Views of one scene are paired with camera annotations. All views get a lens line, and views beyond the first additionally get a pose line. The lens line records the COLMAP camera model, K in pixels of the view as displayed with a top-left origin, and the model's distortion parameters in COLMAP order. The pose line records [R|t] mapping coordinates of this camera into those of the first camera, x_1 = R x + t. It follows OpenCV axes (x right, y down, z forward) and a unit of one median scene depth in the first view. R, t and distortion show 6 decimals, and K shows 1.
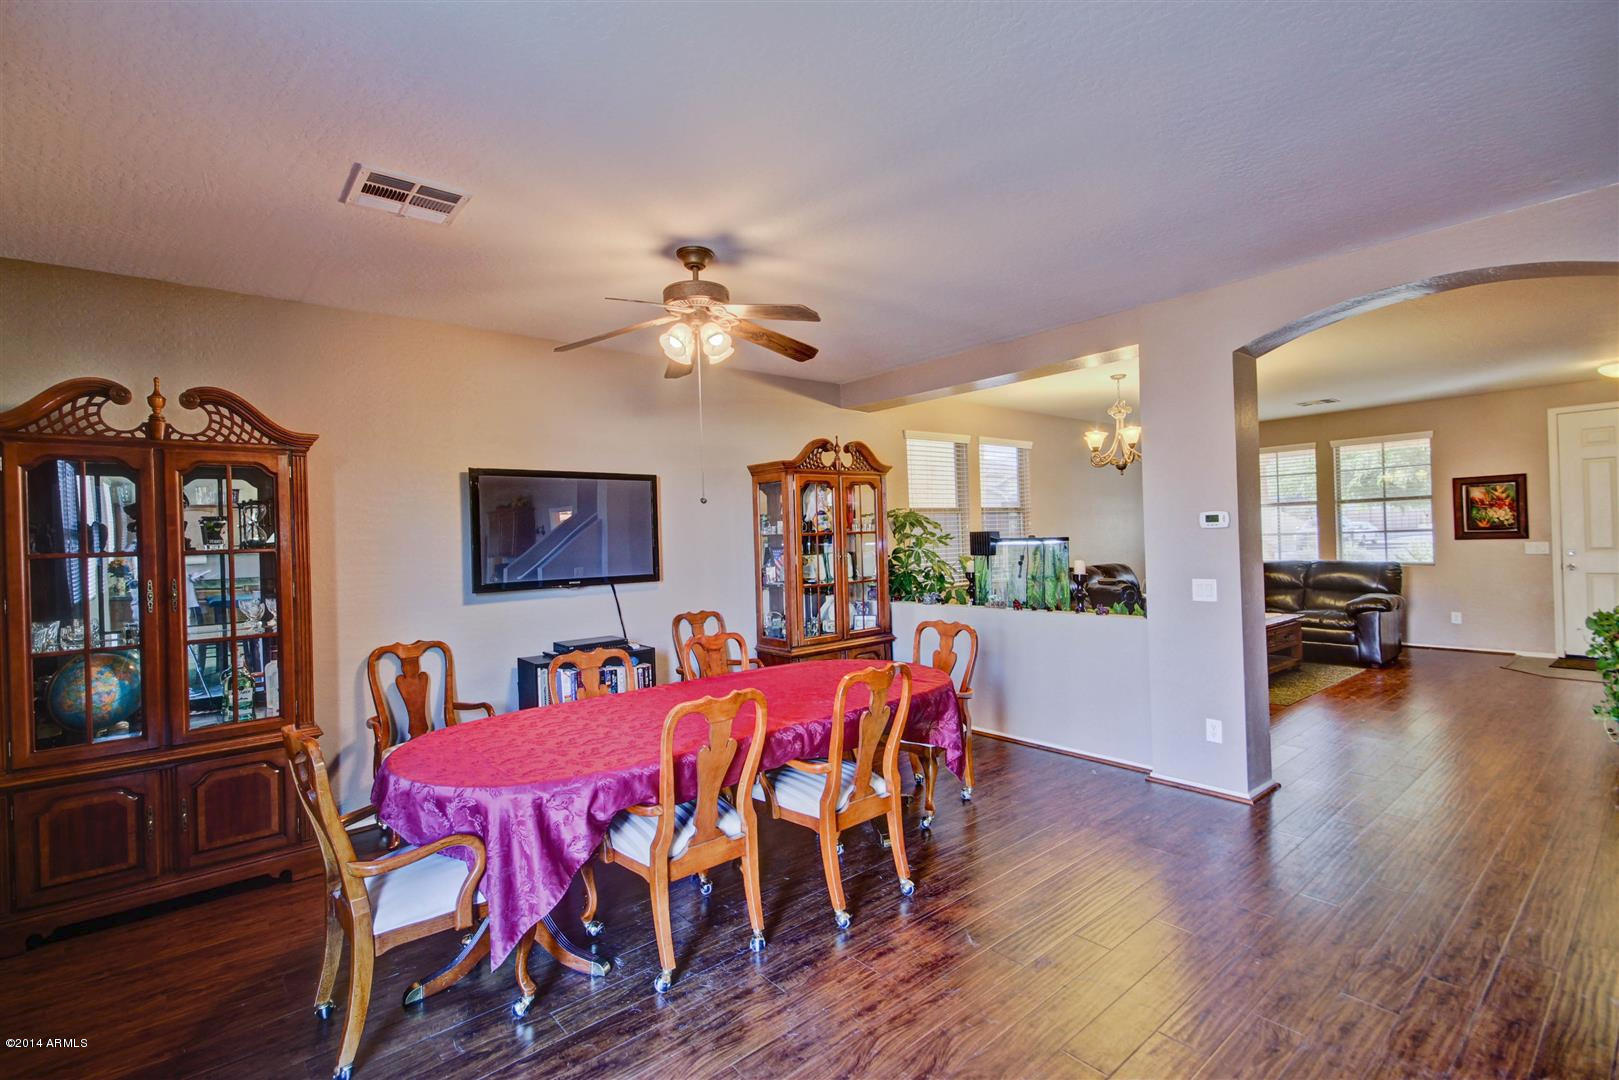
lens RADIAL K [[744.0, 0, 809.5], [0, 744.0, 540.0], [0, 0, 1]] dist [0.024110, -0.000451]
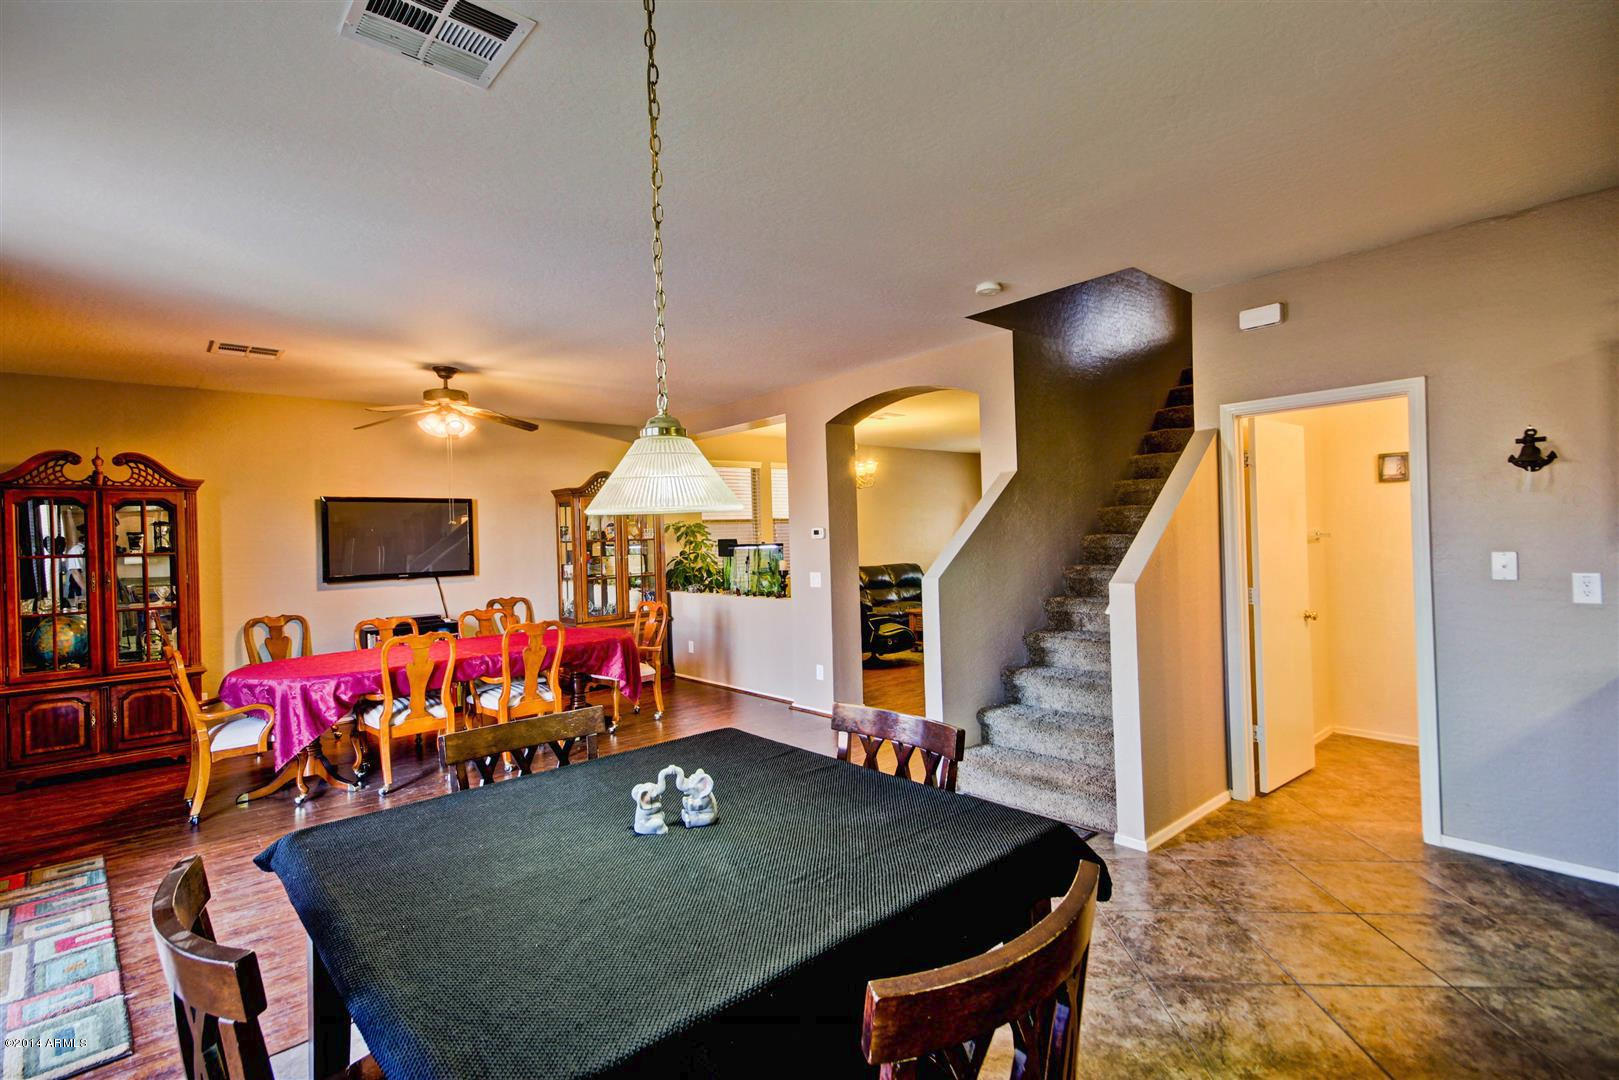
lens RADIAL K [[760.8, 0, 809.5], [0, 760.8, 540.0], [0, 0, 1]] dist [0.026334, -0.000402]
pose [[0.999721, 0.000924, 0.023582, 0.609701], [-0.000879, 0.999998, -0.001912, -0.013179], [-0.023583, 0.001890, 0.999720, -0.685227]]
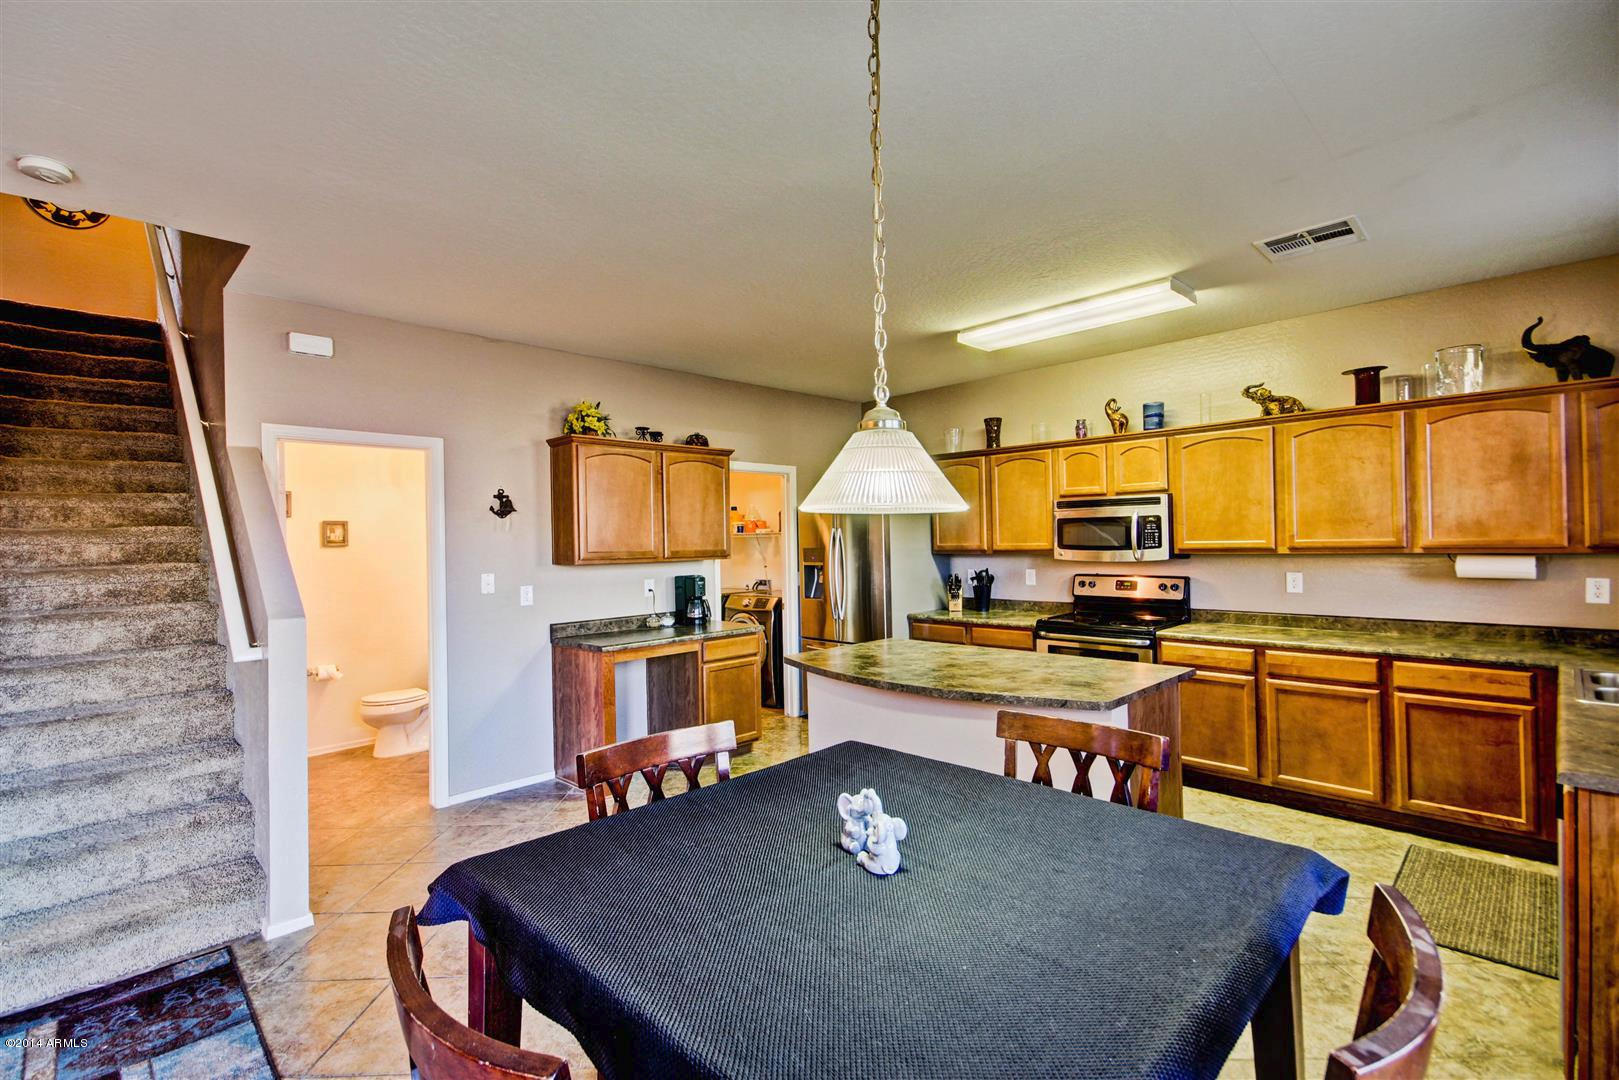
lens RADIAL K [[744.0, 0, 809.5], [0, 744.0, 540.0], [0, 0, 1]] dist [0.024110, -0.000451]
pose [[-0.092522, 0.033182, 0.995158, -2.113099], [0.027619, 0.999146, -0.030747, 0.036783], [-0.995328, 0.024641, -0.093359, 2.232773]]
